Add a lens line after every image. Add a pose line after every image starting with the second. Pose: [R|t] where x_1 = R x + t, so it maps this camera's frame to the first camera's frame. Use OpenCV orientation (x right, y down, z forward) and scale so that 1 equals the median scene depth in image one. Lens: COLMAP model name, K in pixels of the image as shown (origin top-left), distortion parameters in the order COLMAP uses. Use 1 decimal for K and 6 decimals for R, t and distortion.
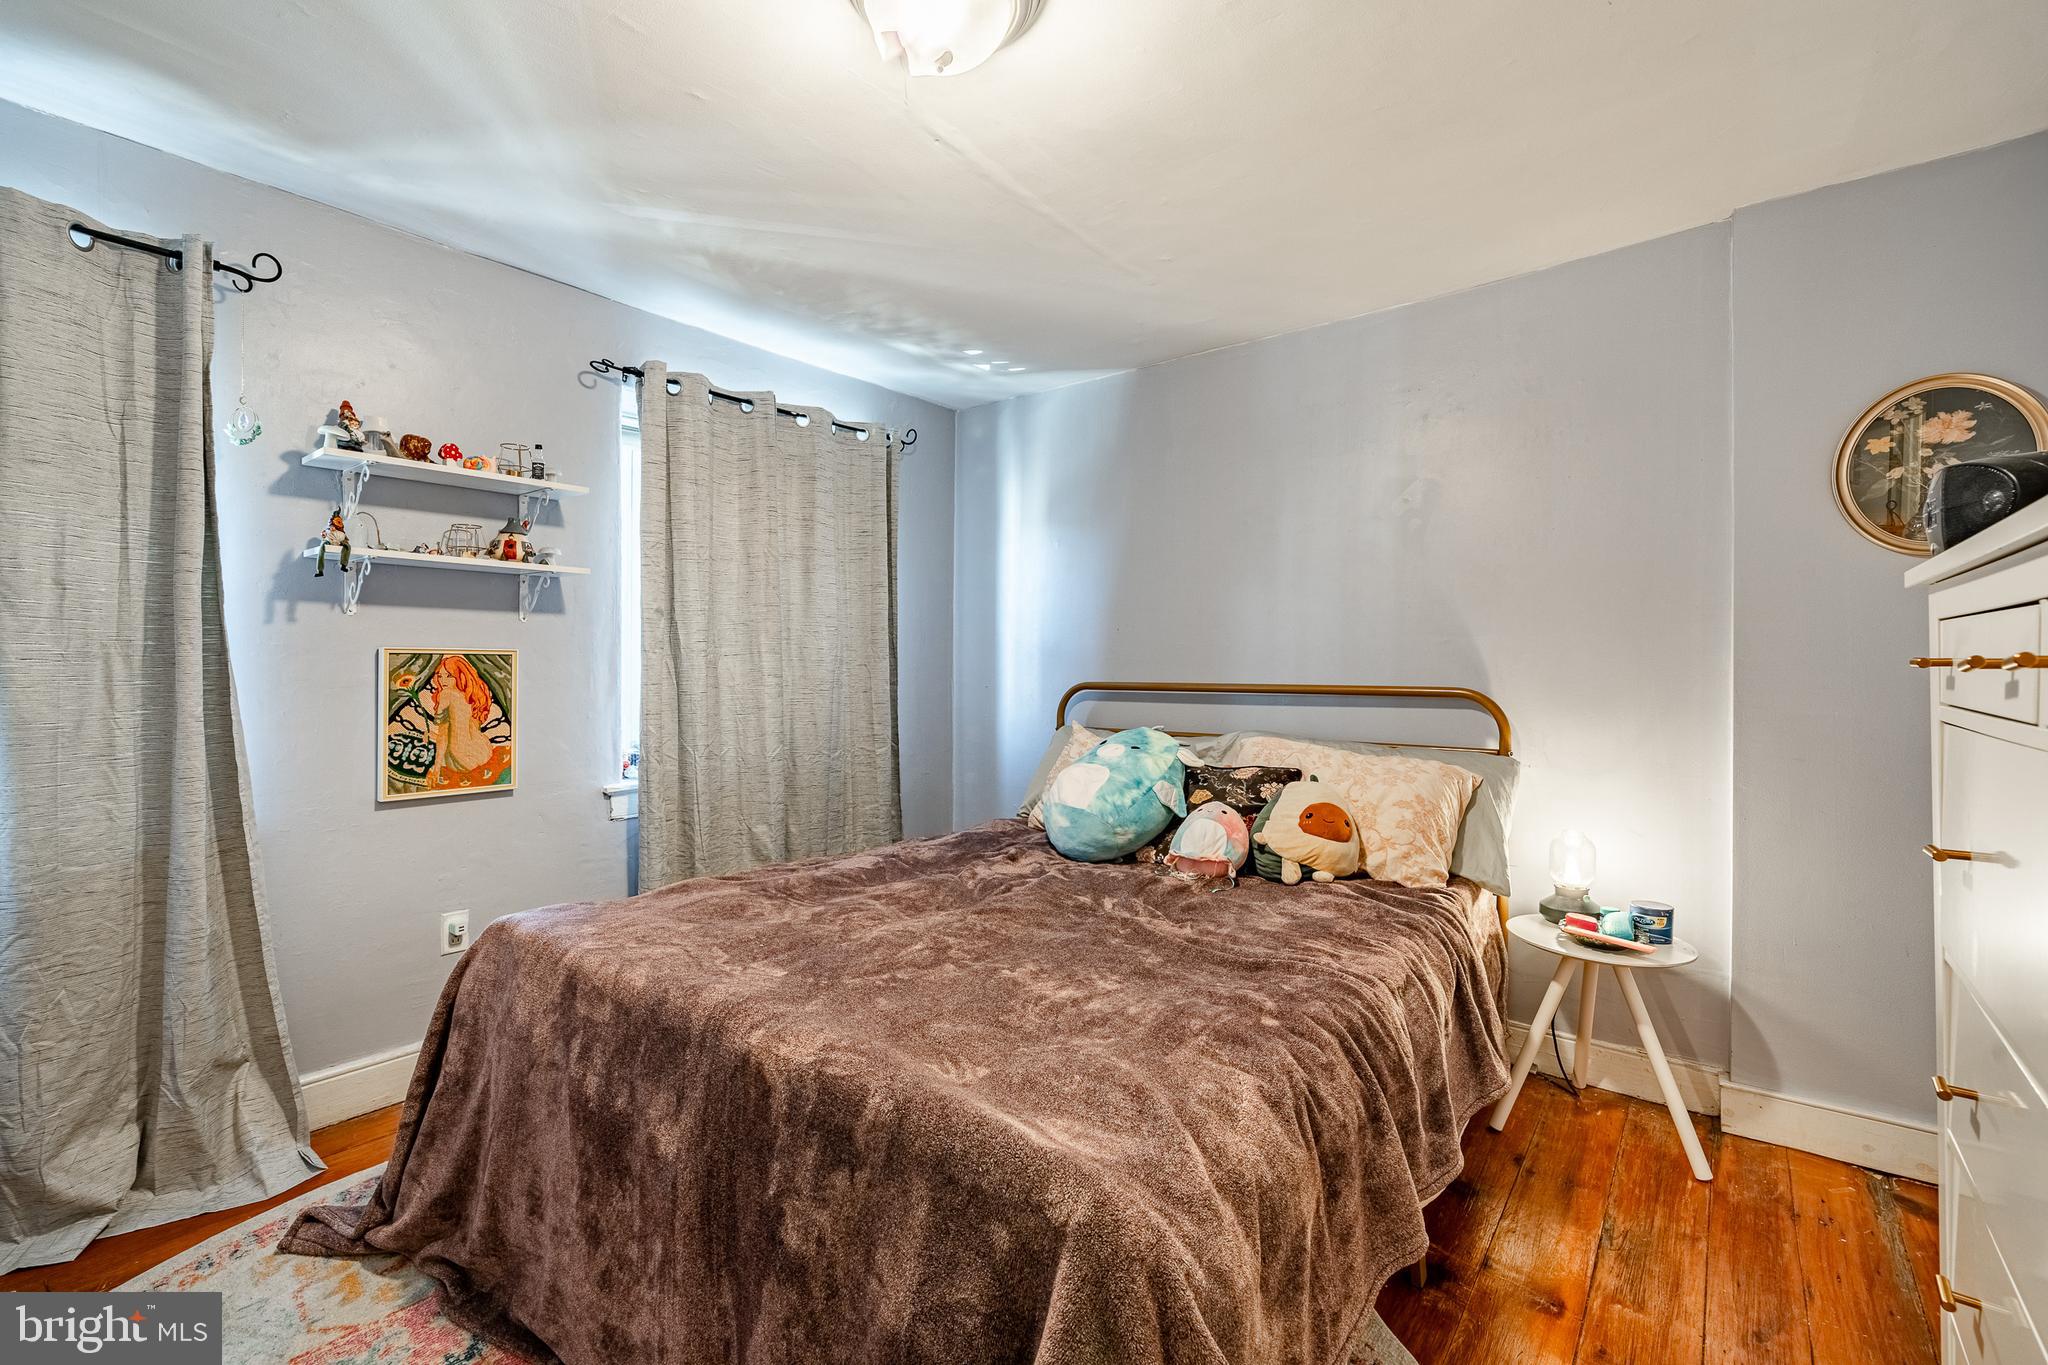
lens RADIAL K [[871.4, 0, 1024.2], [0, 871.4, 675.1], [0, 0, 1]] dist [-0.004334, 0.000754]
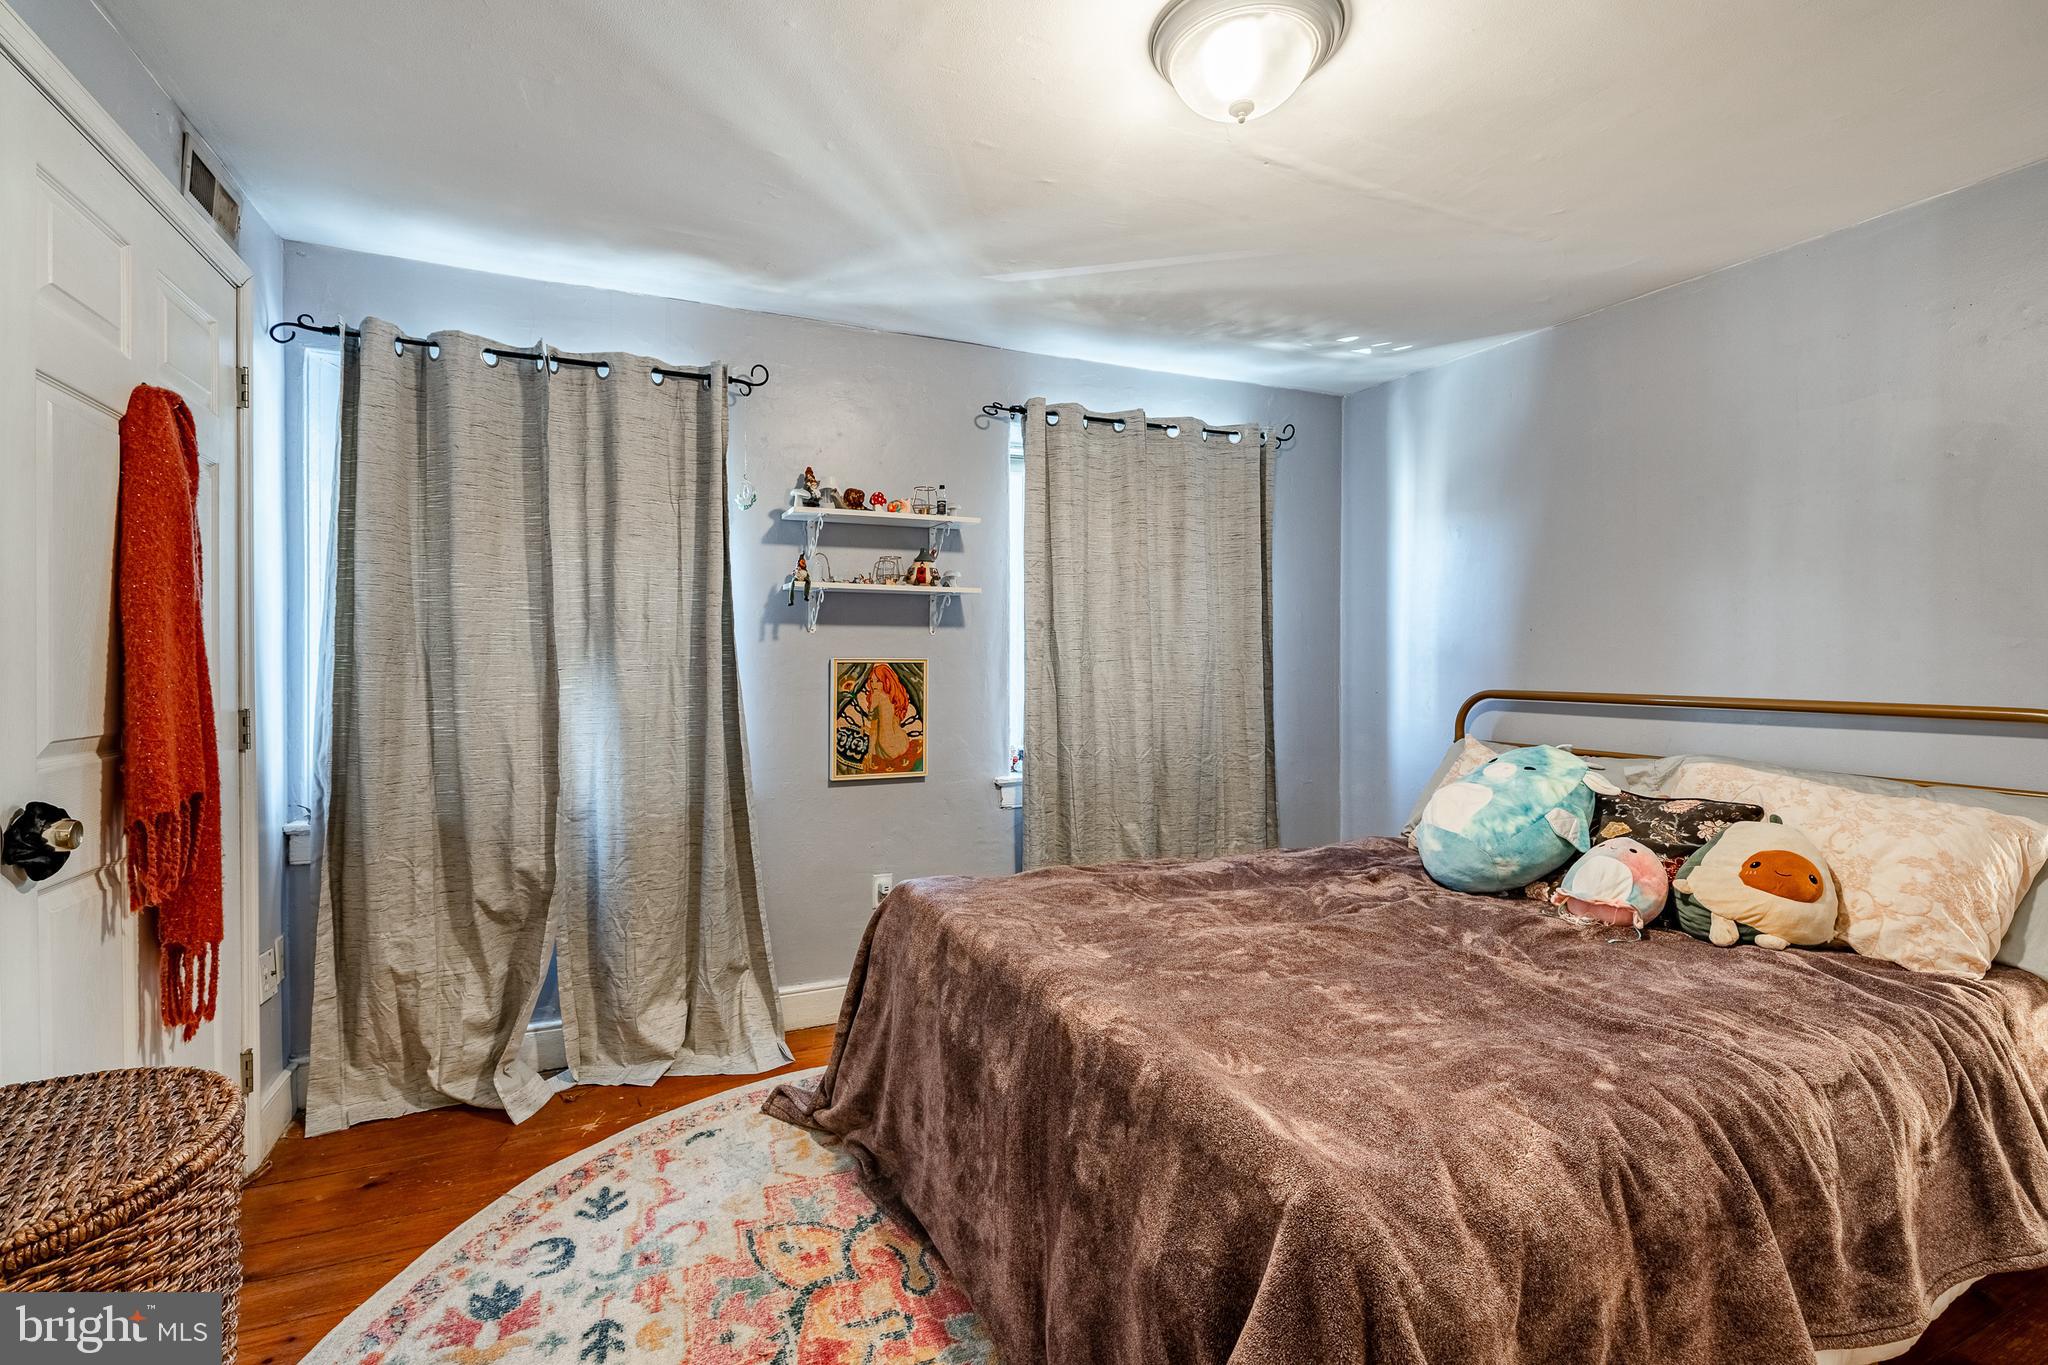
lens RADIAL K [[930.0, 0, 1023.4], [0, 930.0, 674.2], [0, 0, 1]] dist [-0.000228, -0.000024]
pose [[0.894435, 0.007637, -0.447133, 0.123788], [-0.004867, 0.999961, 0.007342, -0.022332], [0.447172, -0.004391, 0.894437, -0.090913]]
